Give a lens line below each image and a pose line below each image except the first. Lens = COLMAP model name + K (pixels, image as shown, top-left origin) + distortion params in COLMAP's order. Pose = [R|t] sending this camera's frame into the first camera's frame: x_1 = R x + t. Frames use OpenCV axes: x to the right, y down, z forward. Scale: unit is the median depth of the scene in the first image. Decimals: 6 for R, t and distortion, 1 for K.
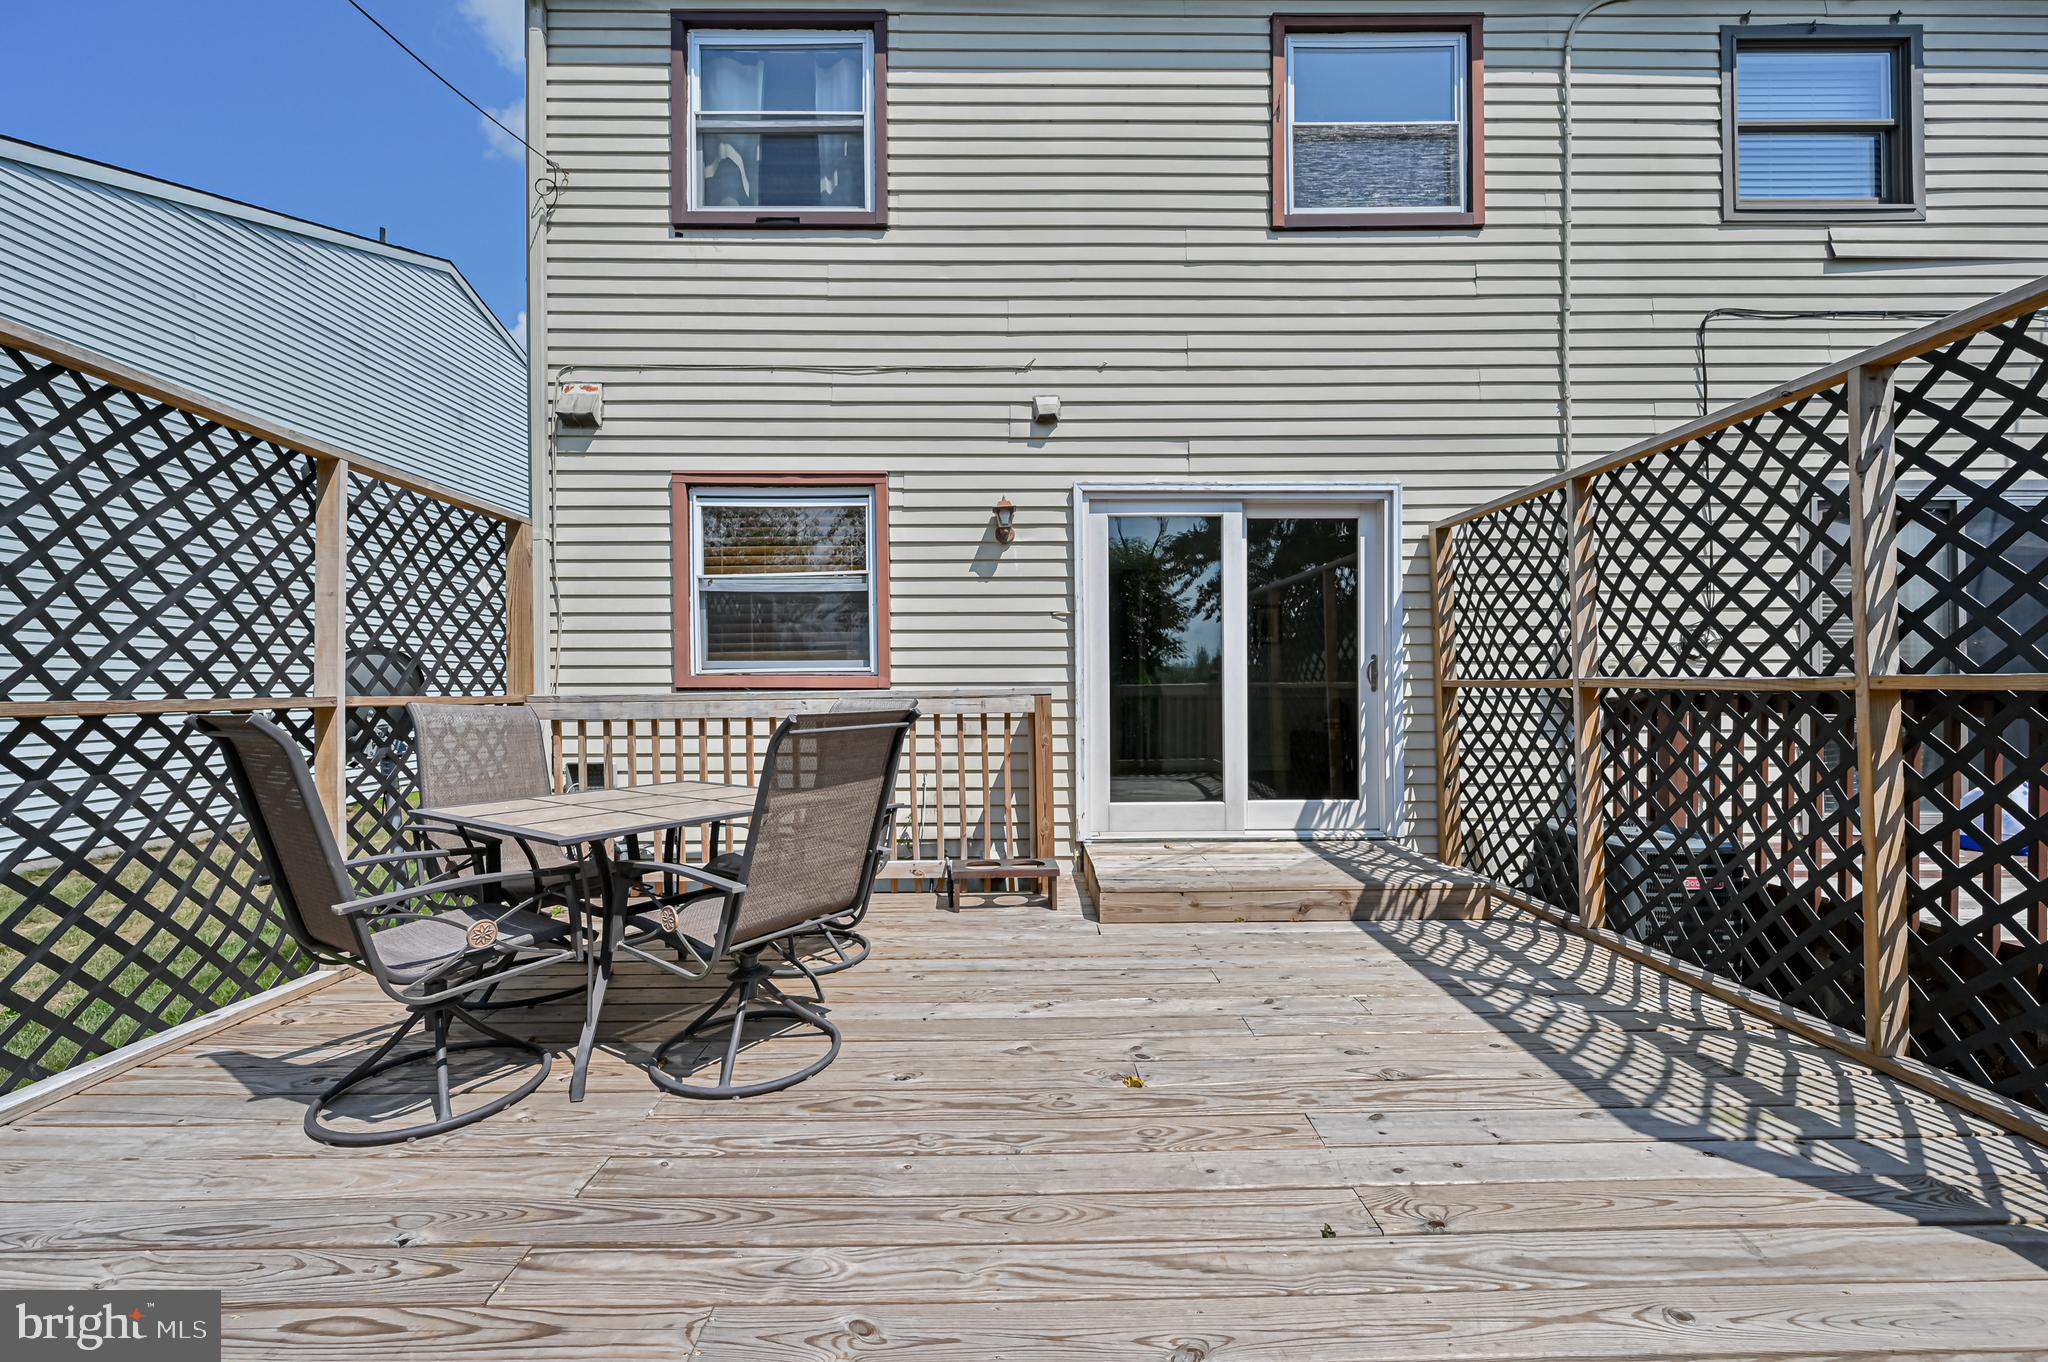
lens RADIAL K [[805.2, 0, 1024.0], [0, 805.2, 681.0], [0, 0, 1]] dist [-0.001607, -0.000450]
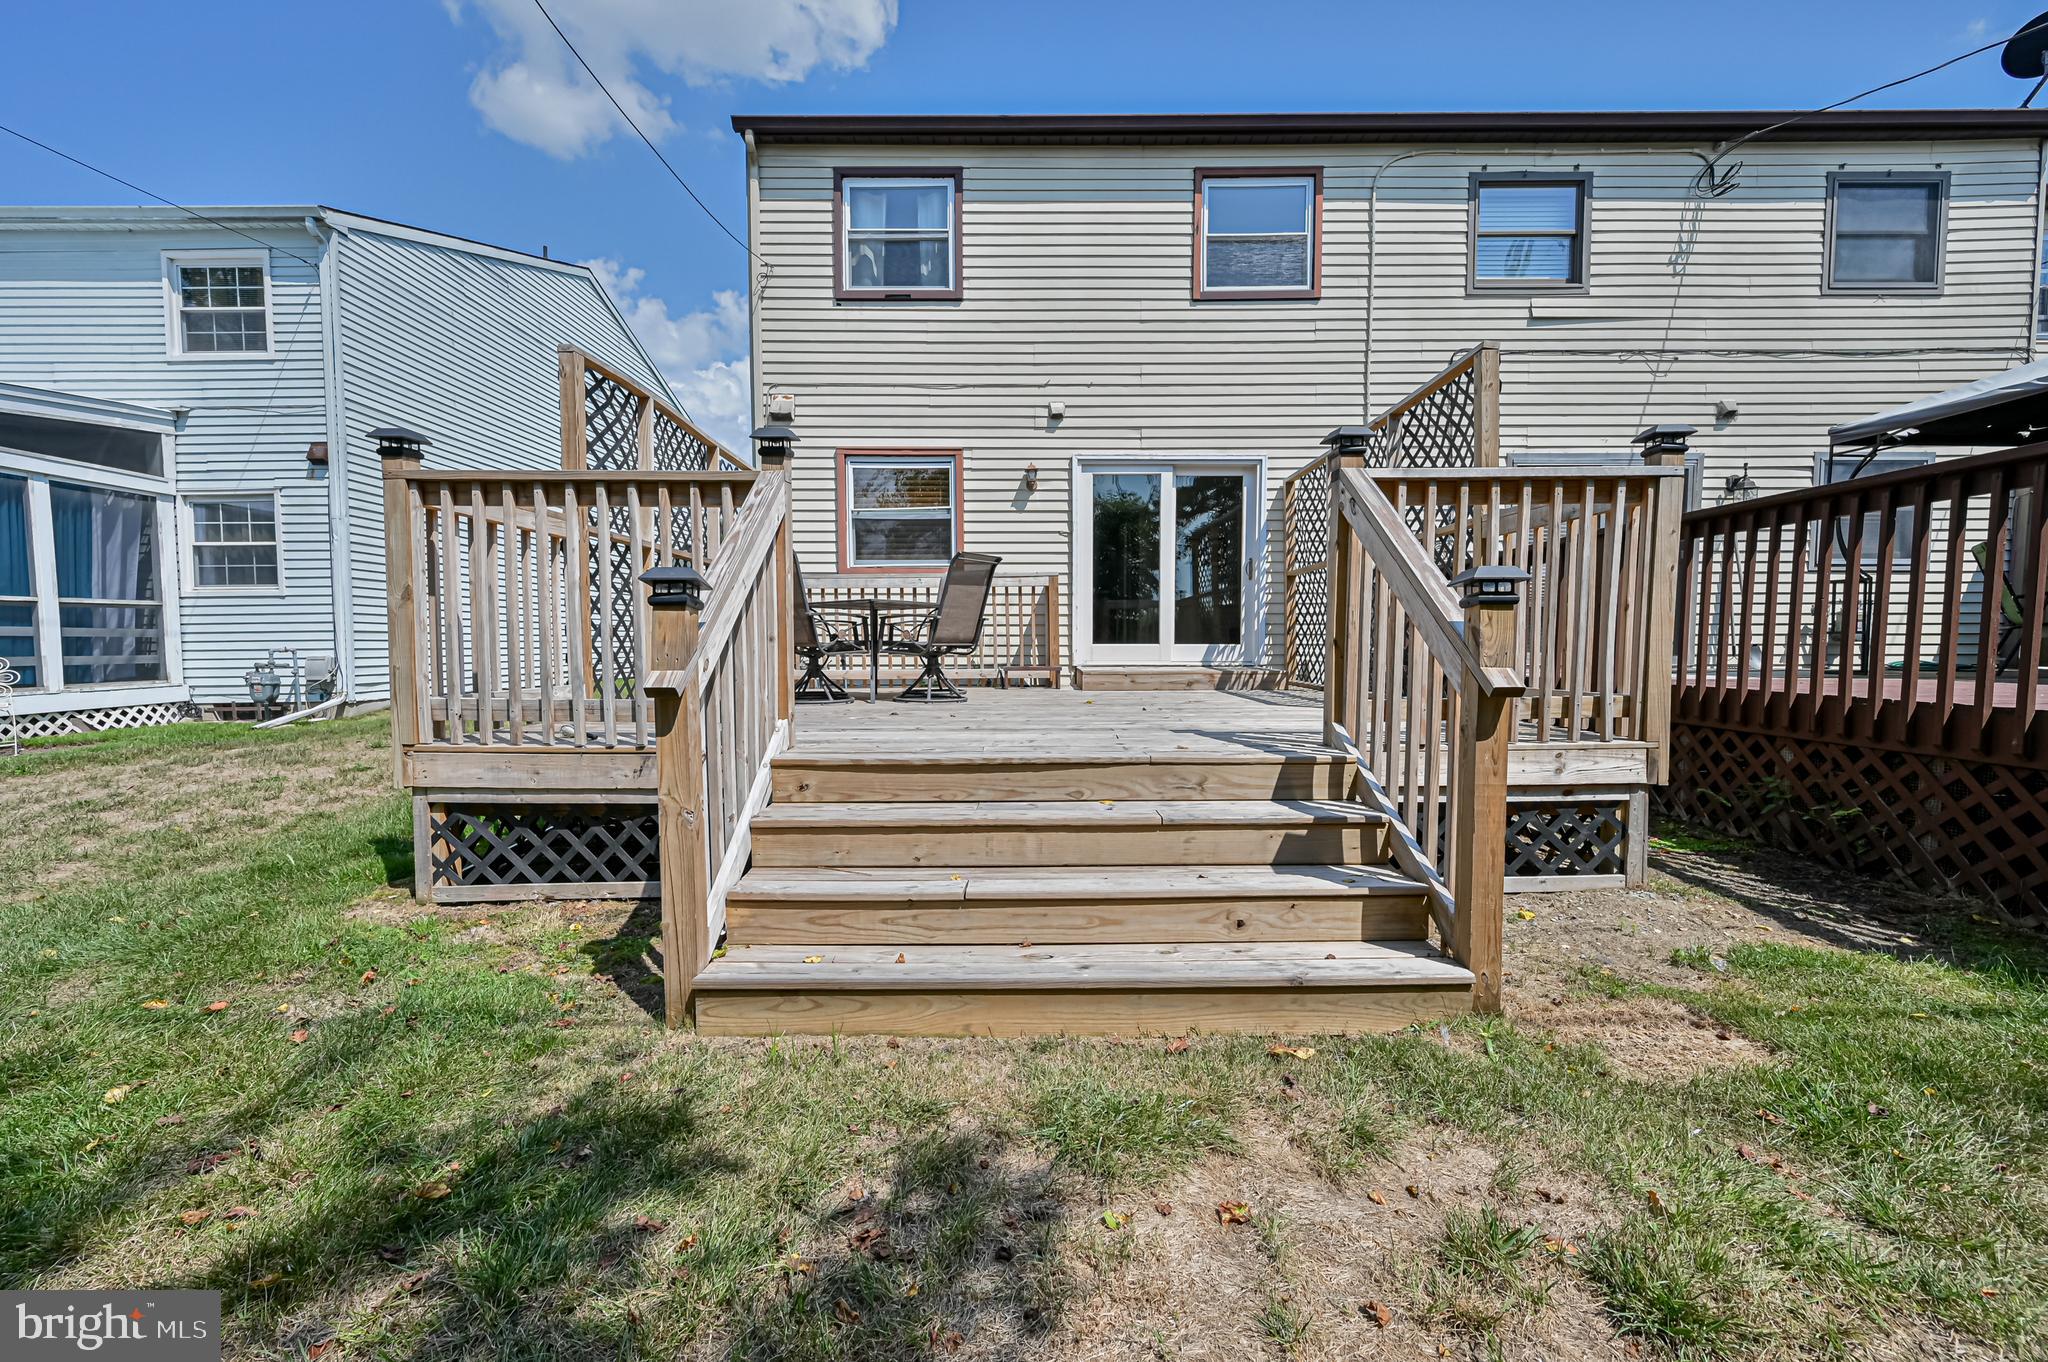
lens RADIAL K [[805.2, 0, 1024.0], [0, 805.2, 681.0], [0, 0, 1]] dist [-0.001607, -0.000450]
pose [[0.999911, 0.005143, -0.012302, -0.016838], [-0.004481, 0.998570, 0.053274, 0.139232], [0.012559, -0.053214, 0.998504, -0.713409]]
